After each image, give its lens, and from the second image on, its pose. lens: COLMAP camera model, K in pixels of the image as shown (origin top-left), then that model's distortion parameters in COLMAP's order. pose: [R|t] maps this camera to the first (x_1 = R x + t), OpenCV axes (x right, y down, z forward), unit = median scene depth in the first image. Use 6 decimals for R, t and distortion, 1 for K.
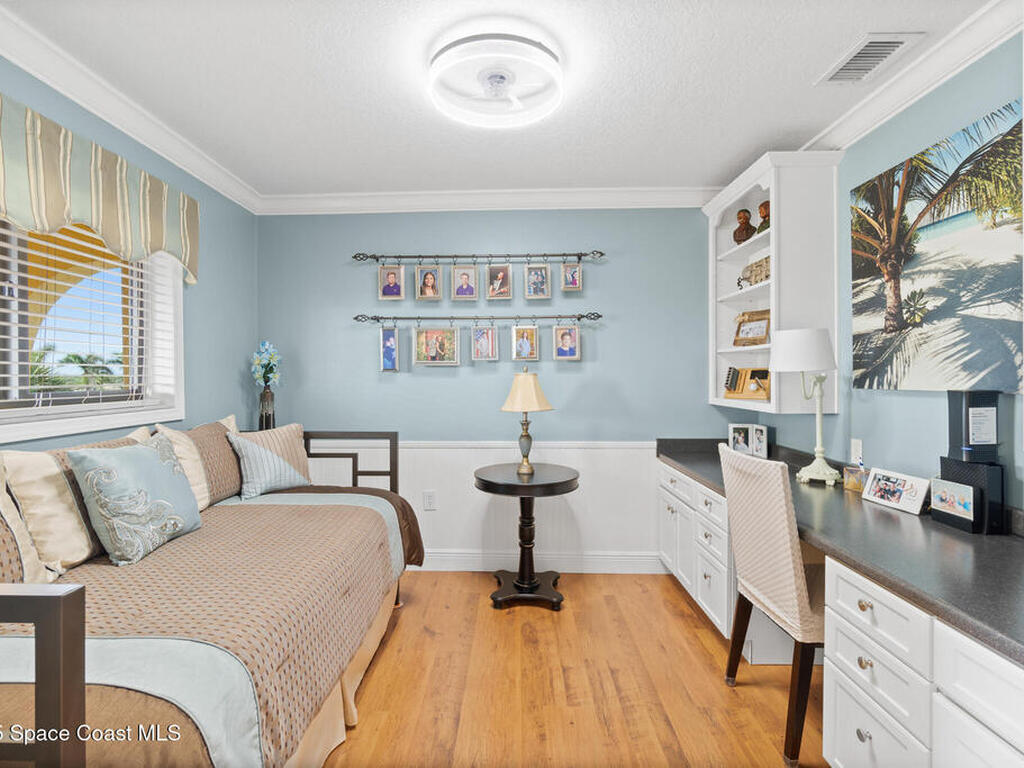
lens RADIAL K [[496.3, 0, 511.4], [0, 496.3, 380.9], [0, 0, 1]] dist [-0.009065, 0.002463]
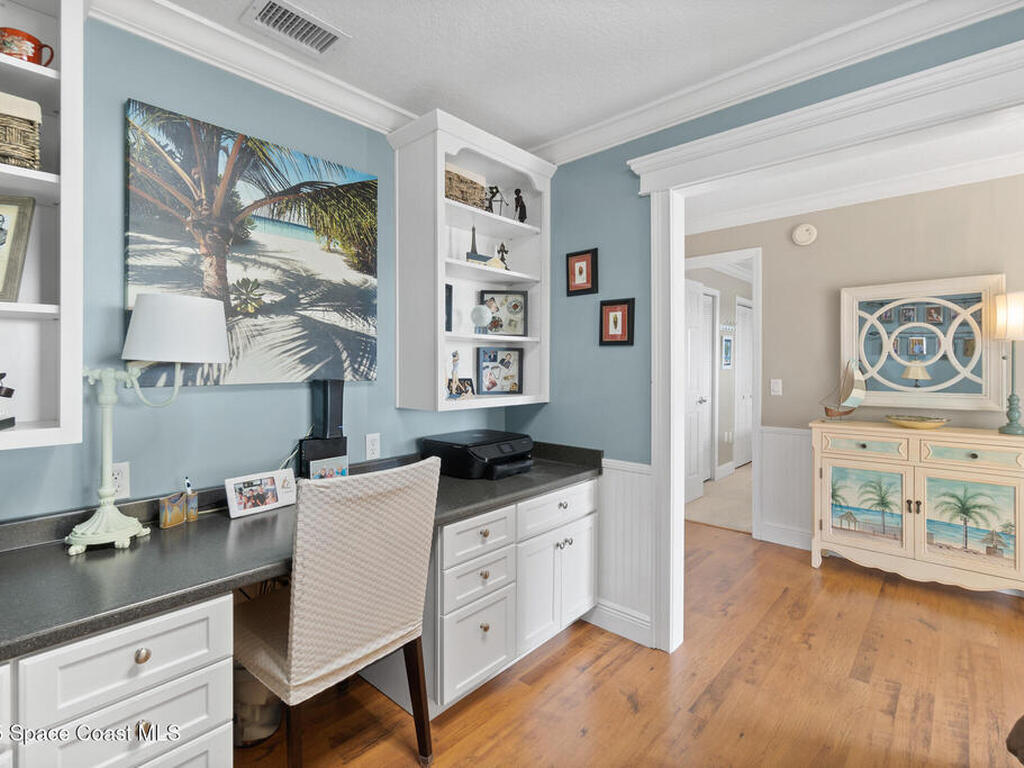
lens RADIAL K [[496.3, 0, 513.4], [0, 496.3, 363.2], [0, 0, 1]] dist [-0.009065, 0.002463]
pose [[-0.745697, 0.004113, 0.666273, -0.195265], [0.010463, 0.999930, 0.005538, -0.020979], [-0.666203, 0.011101, -0.745688, 1.393271]]
